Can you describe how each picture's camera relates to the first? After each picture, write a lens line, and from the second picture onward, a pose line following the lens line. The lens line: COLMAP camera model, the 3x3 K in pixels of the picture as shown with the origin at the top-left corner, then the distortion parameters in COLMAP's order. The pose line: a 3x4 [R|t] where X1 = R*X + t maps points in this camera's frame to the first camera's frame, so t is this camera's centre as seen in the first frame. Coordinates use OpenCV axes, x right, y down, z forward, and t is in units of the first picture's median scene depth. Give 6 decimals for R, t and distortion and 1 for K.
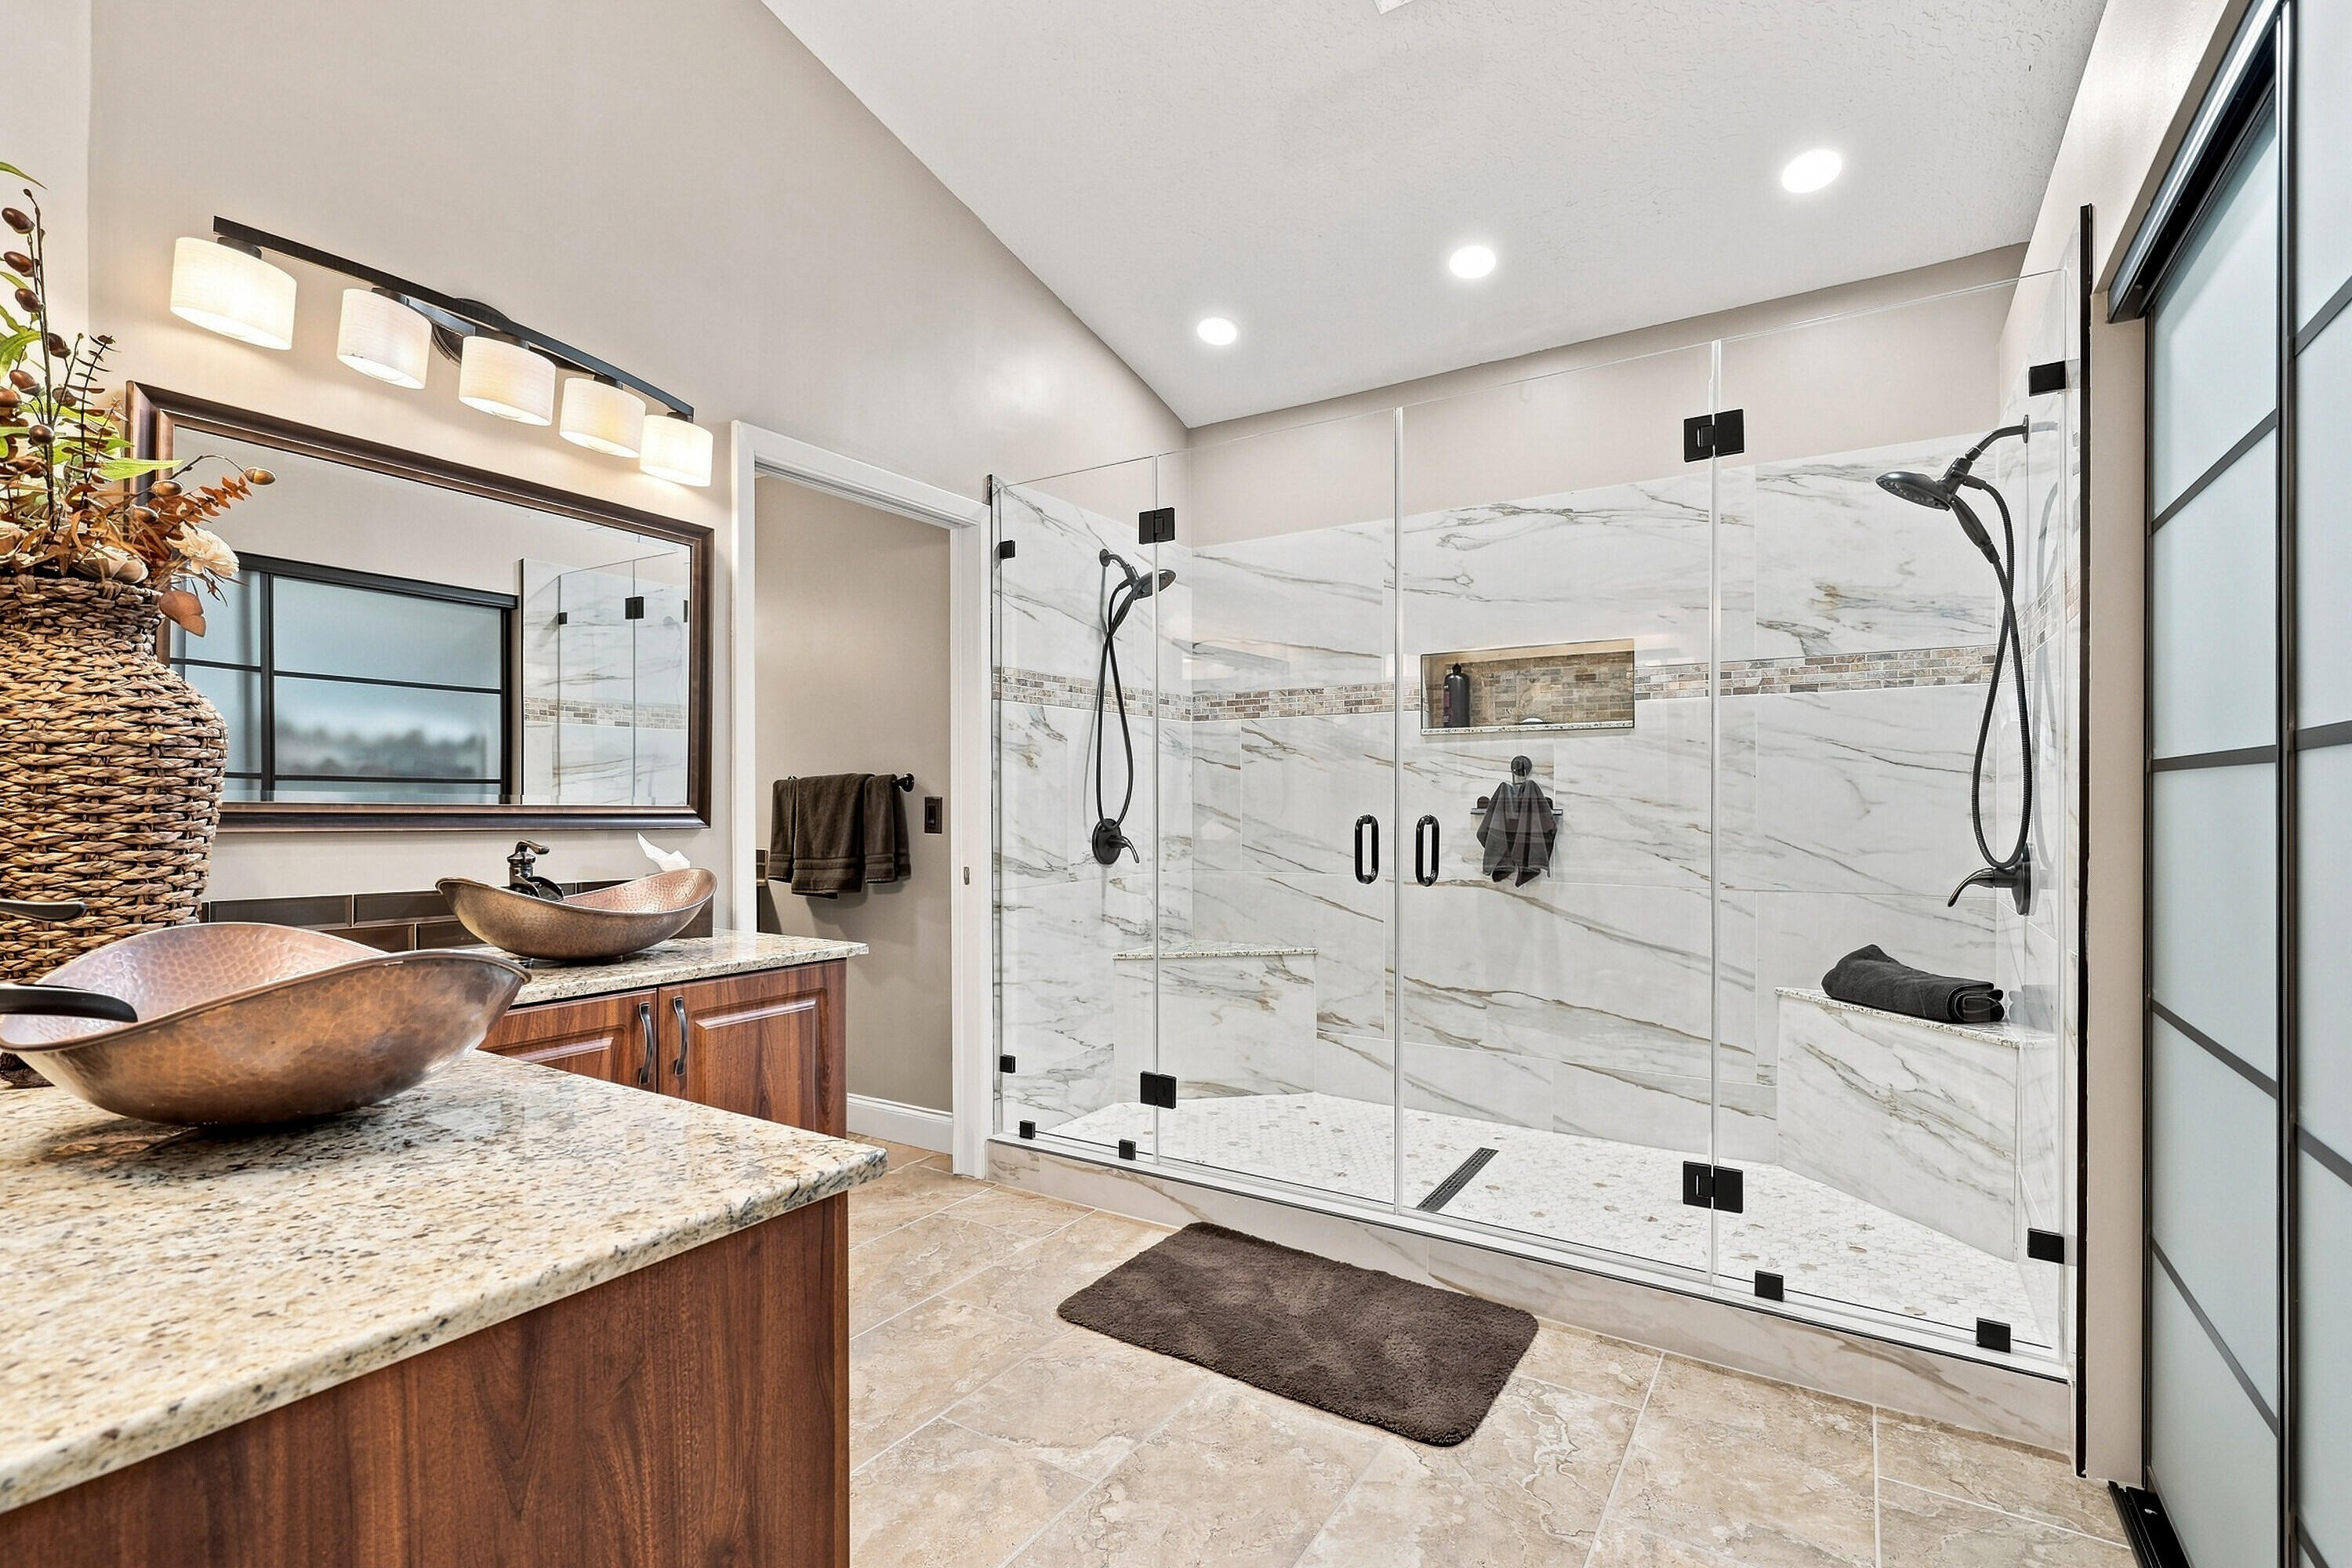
lens RADIAL K [[1070.9, 0, 1168.1], [0, 1070.9, 798.1], [0, 0, 1]] dist [-0.001231, 0.000167]
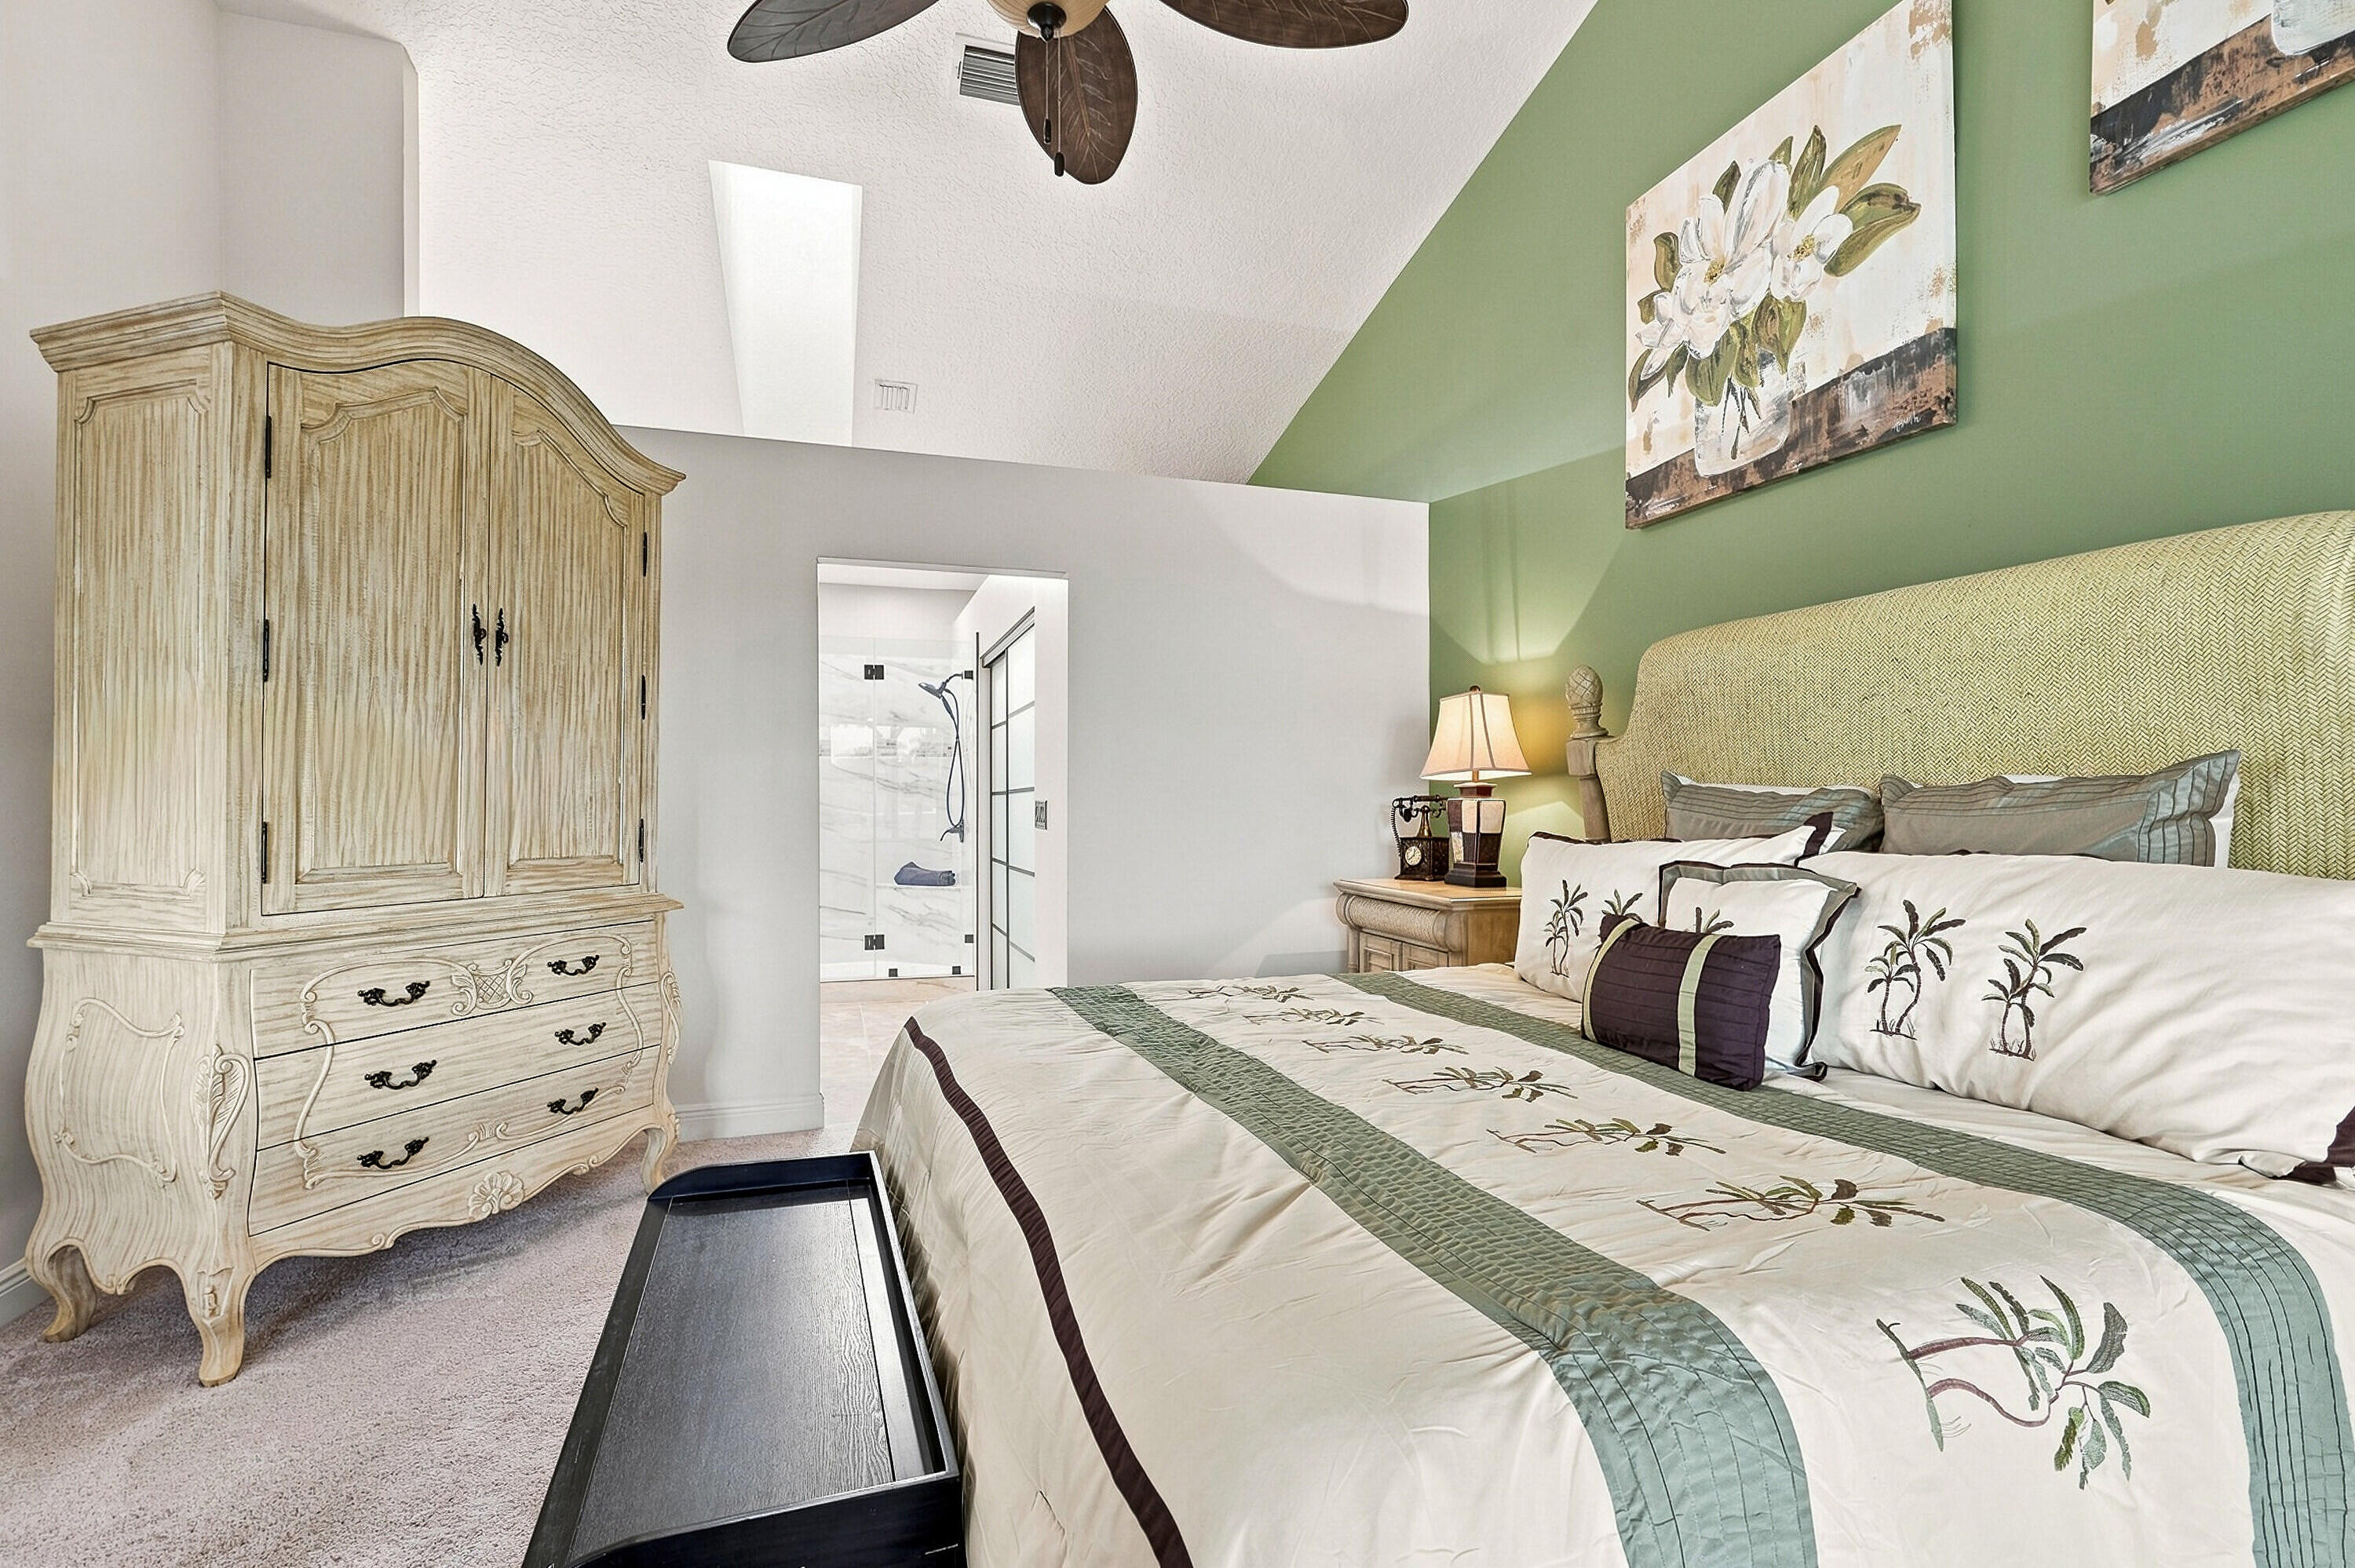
lens RADIAL K [[1109.1, 0, 1170.5], [0, 1109.1, 778.7], [0, 0, 1]] dist [-0.001450, 0.002286]
pose [[0.642025, 0.008319, 0.766638, -0.814845], [0.006841, 0.999839, -0.016579, -0.005359], [-0.766653, 0.015889, 0.641865, -0.972608]]
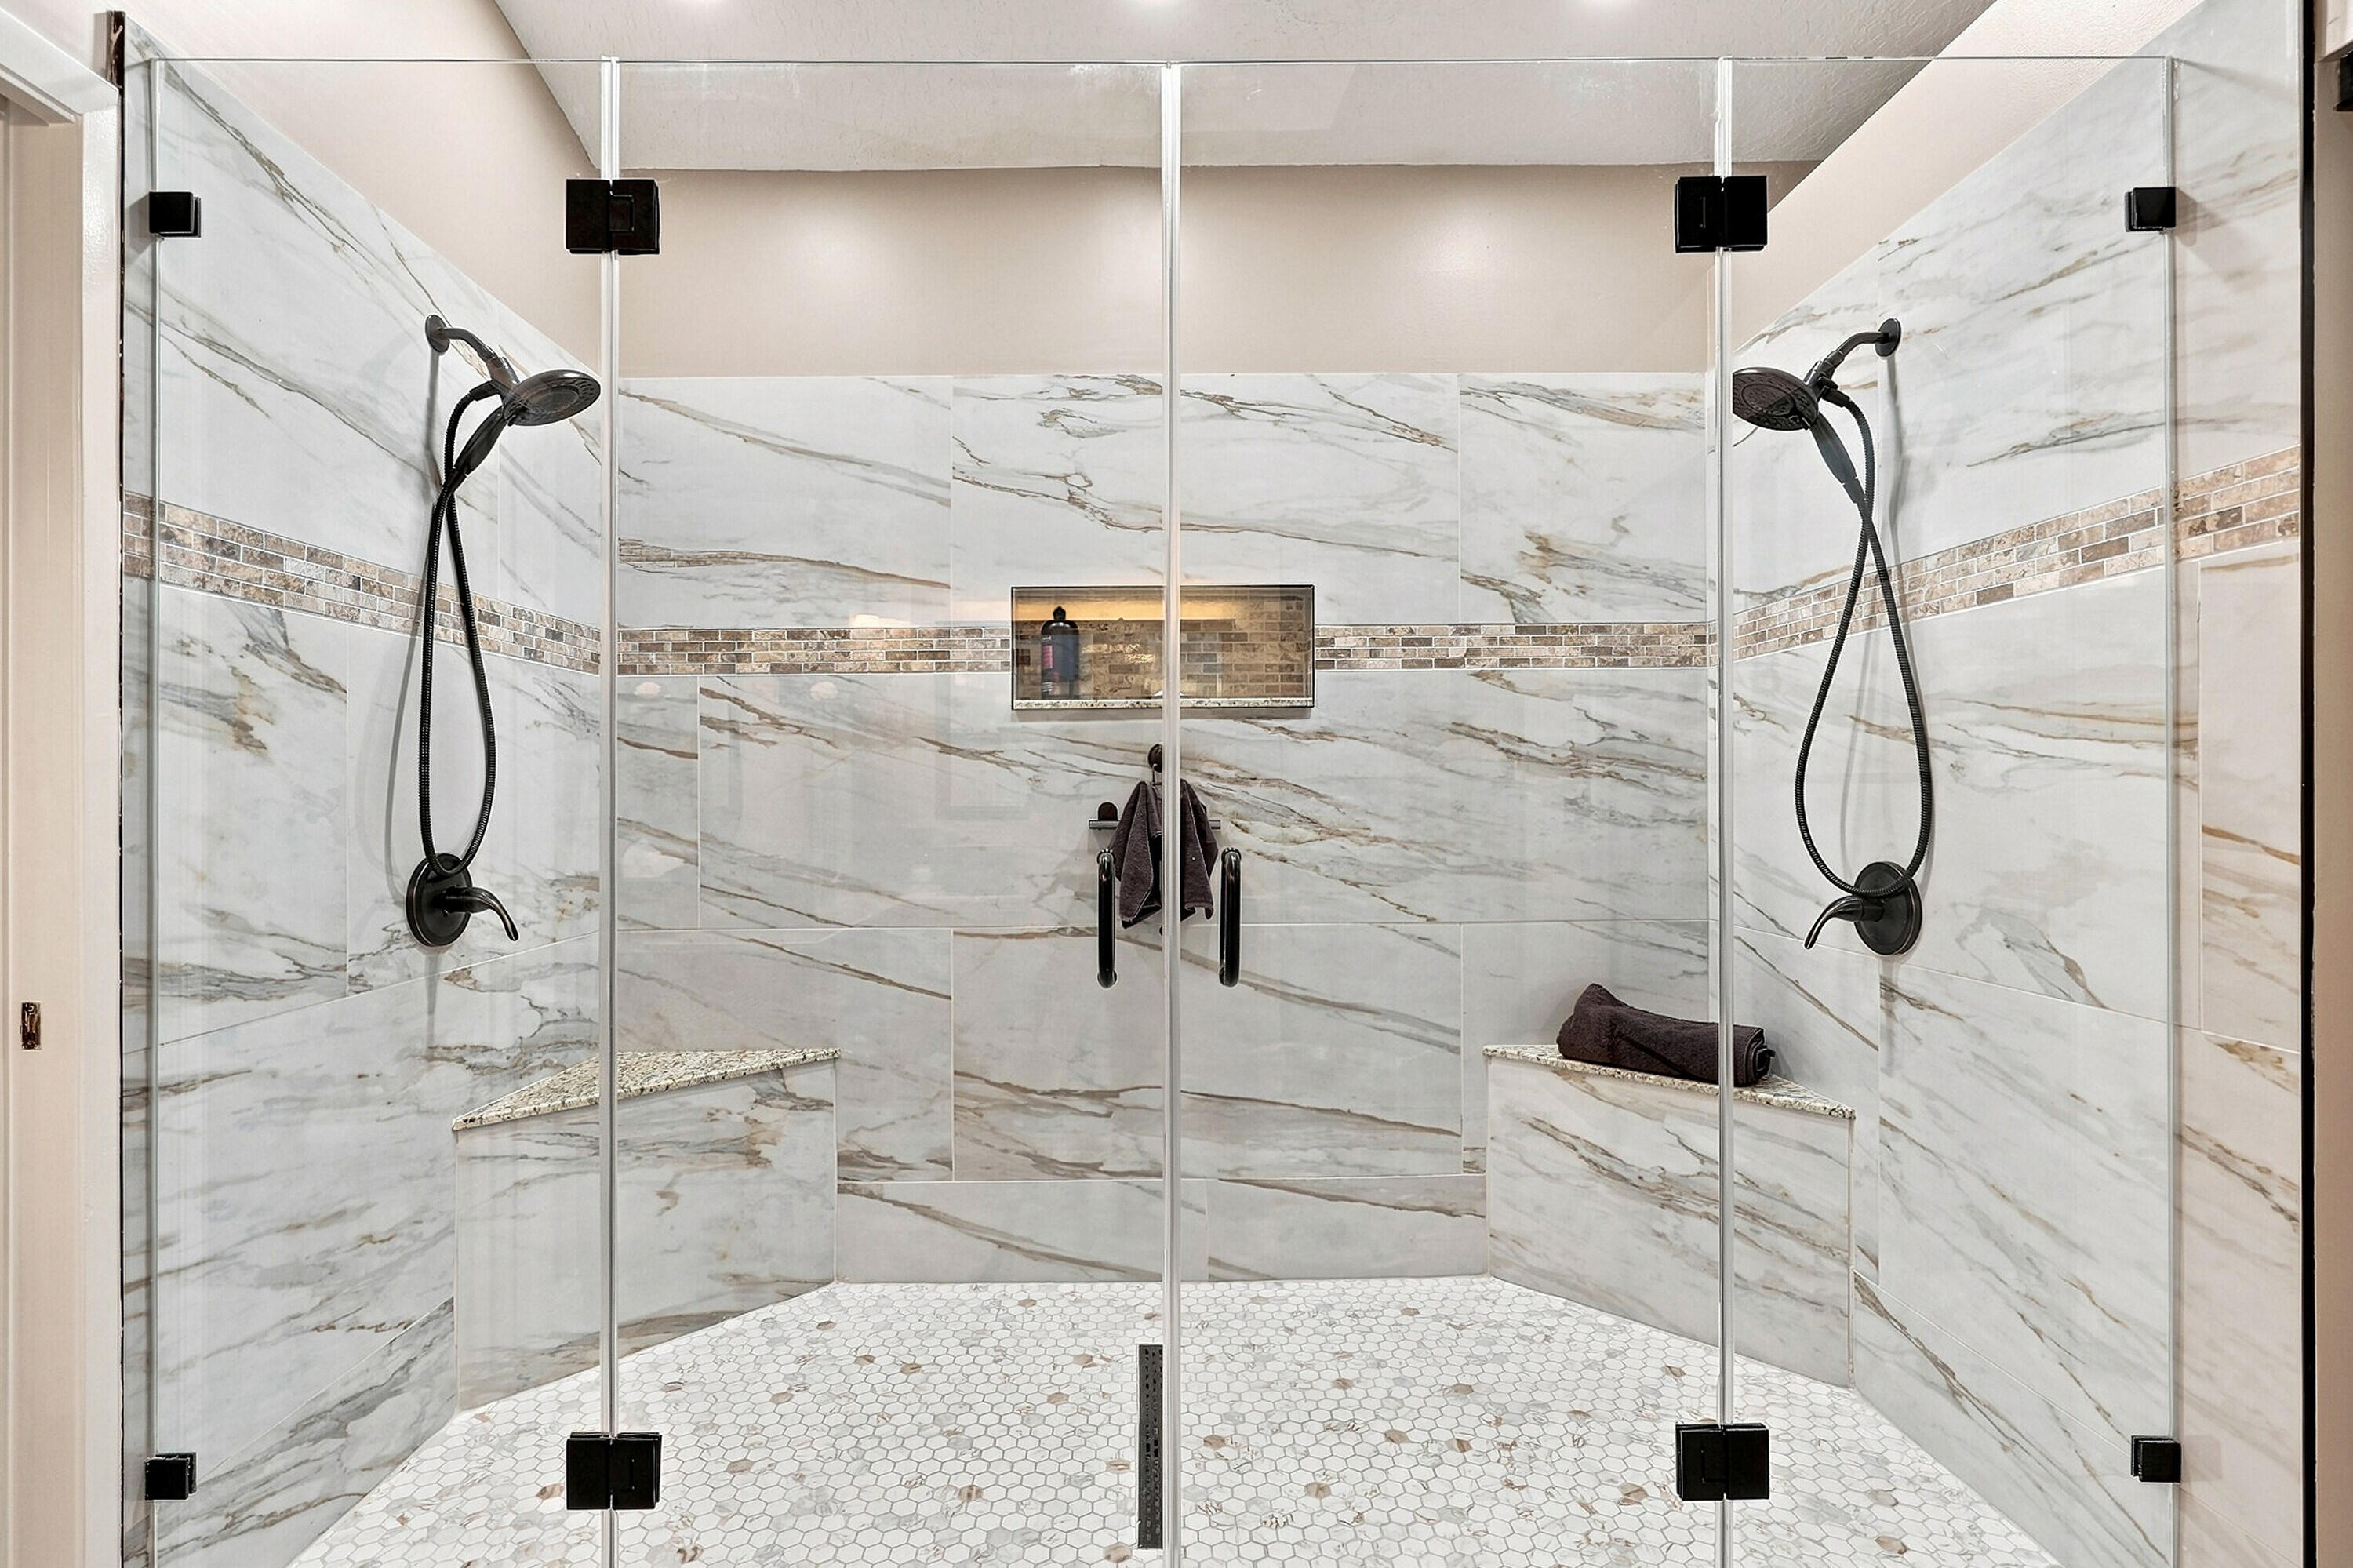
lens RADIAL K [[1108.4, 0, 1169.5], [0, 1108.4, 778.7], [0, 0, 1]] dist [-0.001450, 0.002286]
pose [[0.837716, 0.001502, 0.546104, -0.060913], [0.005501, 0.999922, -0.011188, -0.009321], [-0.546079, 0.012377, 0.837642, 0.425446]]
